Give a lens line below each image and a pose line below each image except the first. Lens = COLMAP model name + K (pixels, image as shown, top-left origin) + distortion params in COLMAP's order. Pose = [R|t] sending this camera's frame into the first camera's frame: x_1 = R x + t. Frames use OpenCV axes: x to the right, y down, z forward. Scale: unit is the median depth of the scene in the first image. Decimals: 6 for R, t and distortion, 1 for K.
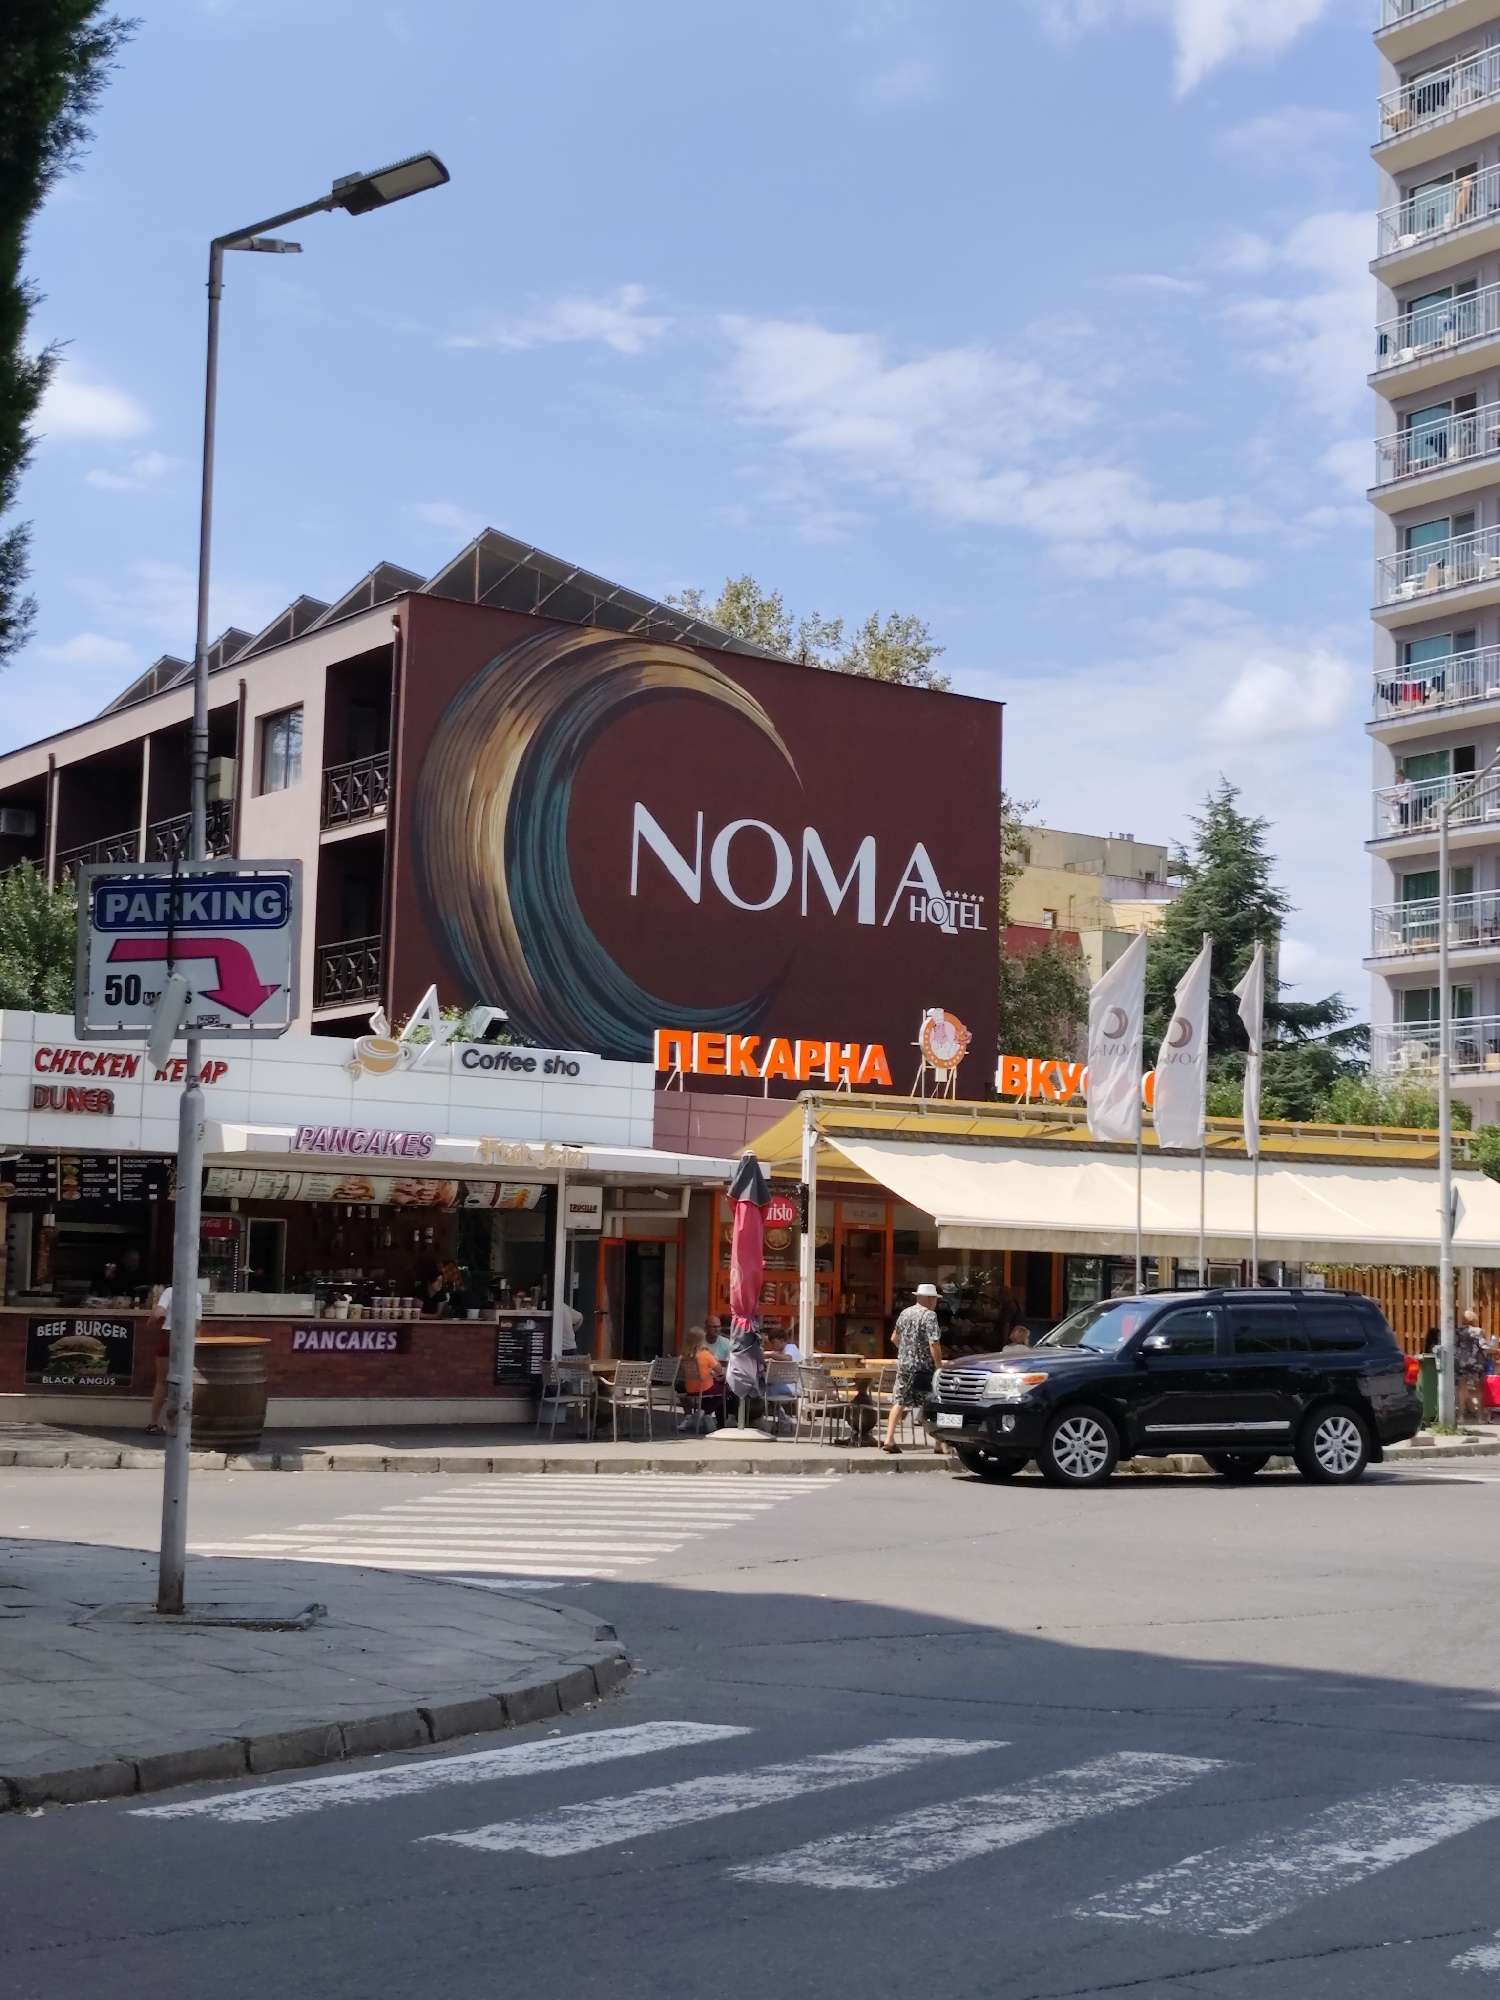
lens RADIAL K [[3168.7, 0, 750.0], [0, 3168.7, 1000.0], [0, 0, 1]] dist [0.245077, -0.178760]
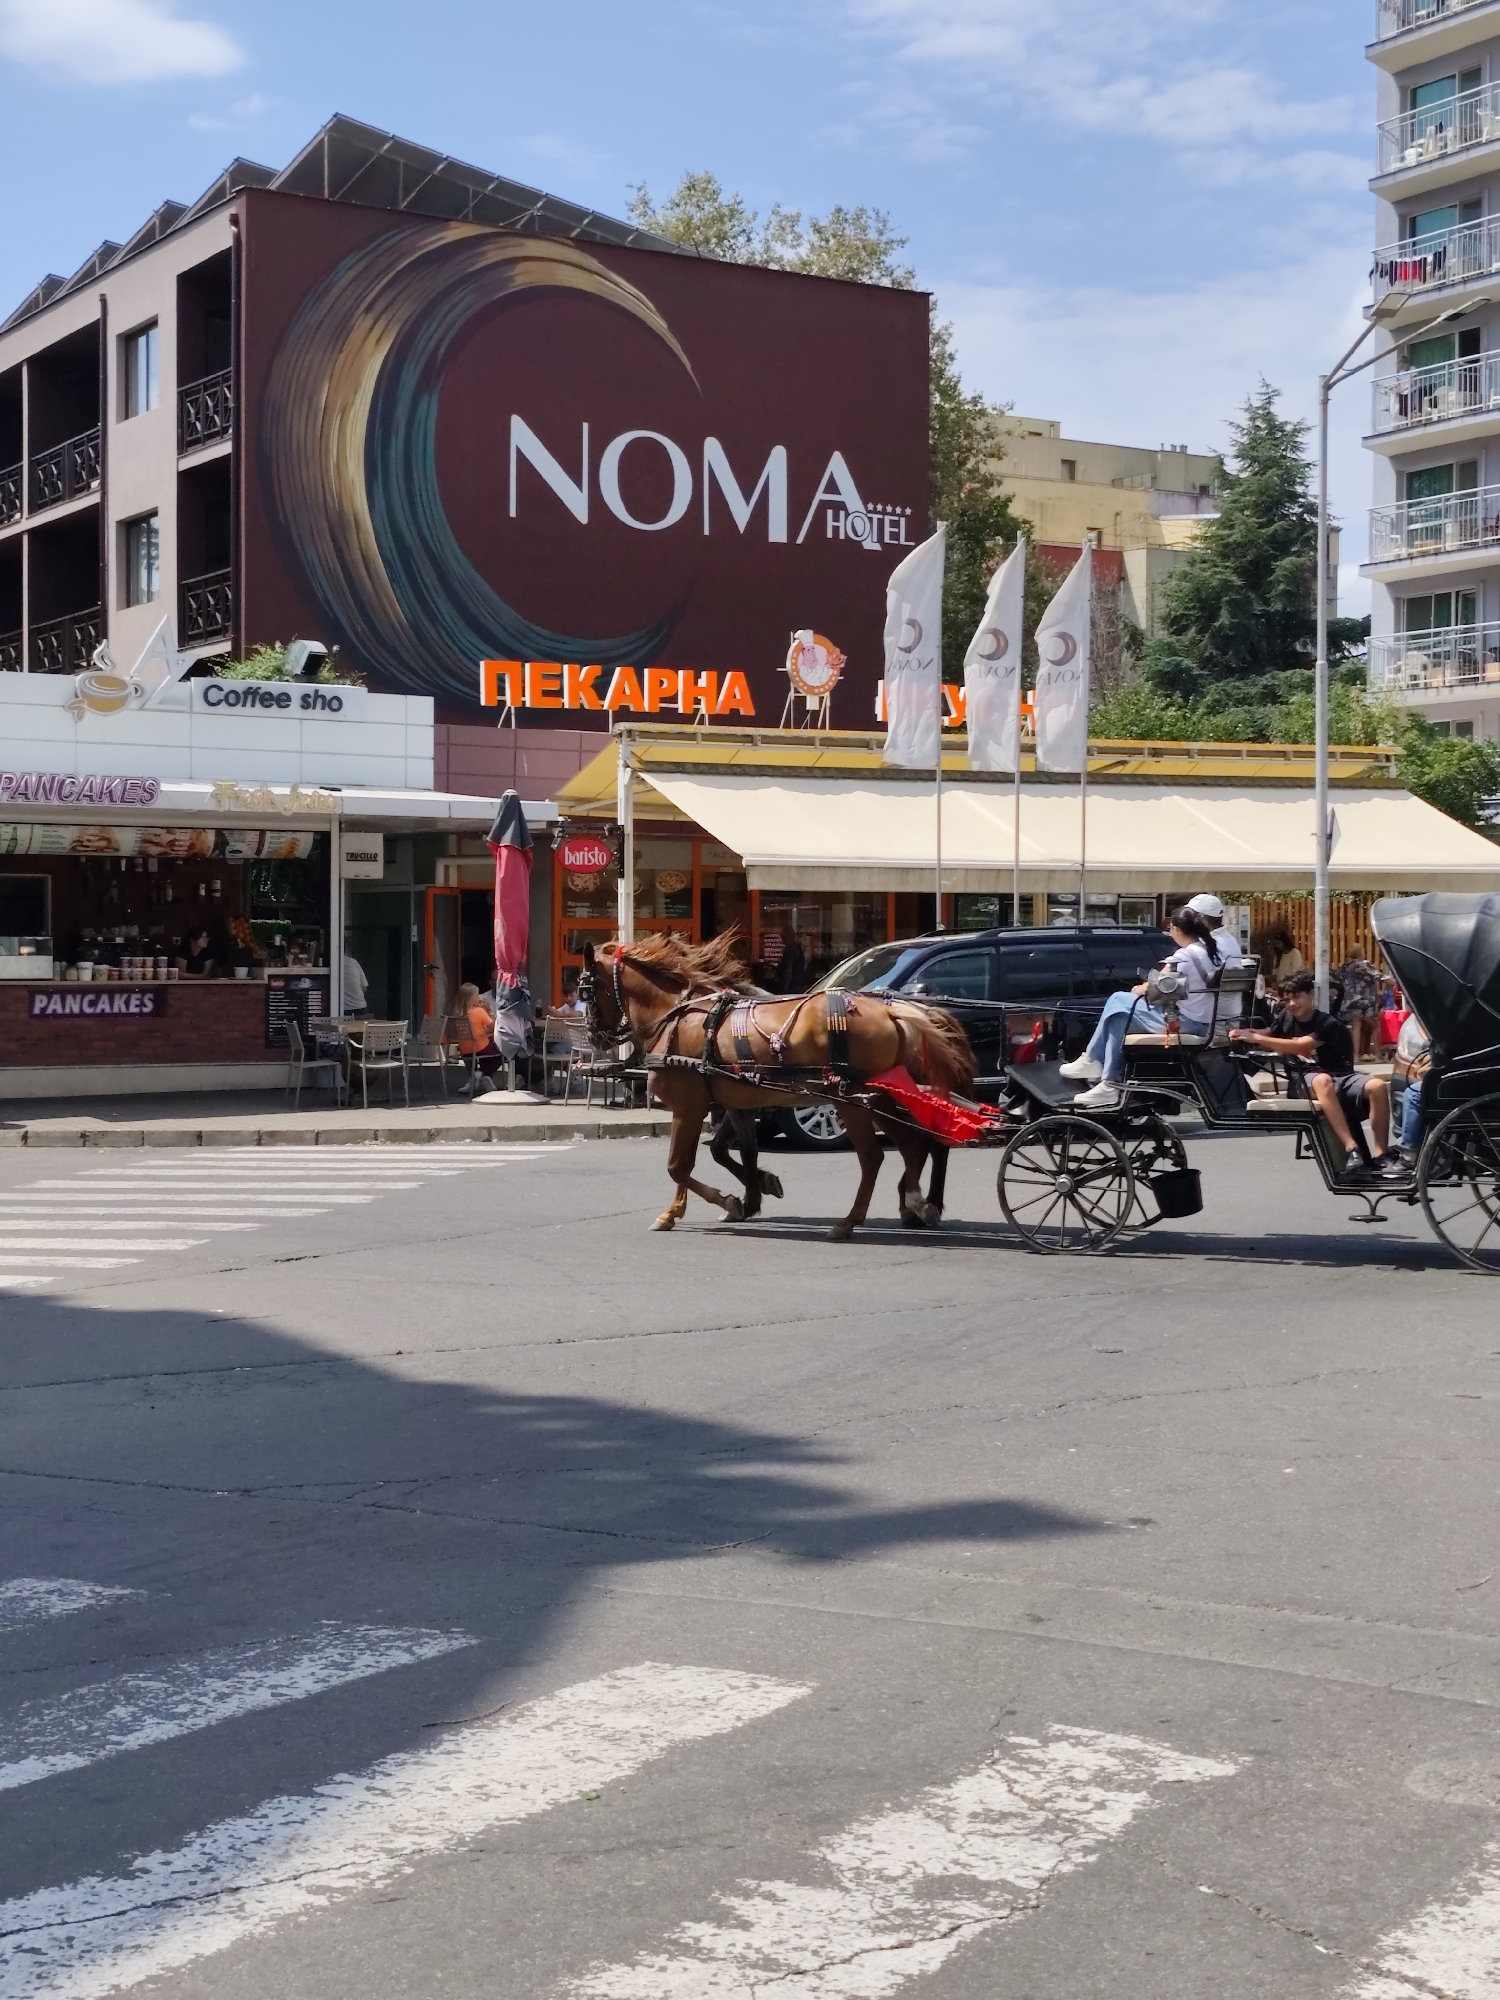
lens RADIAL K [[3104.9, 0, 750.0], [0, 3104.9, 1000.0], [0, 0, 1]] dist [0.184874, -0.465144]
pose [[0.997389, -0.020661, -0.069201, 0.094152], [0.028367, 0.993269, 0.112300, 0.006819], [0.066415, -0.113970, 0.991262, 0.084596]]
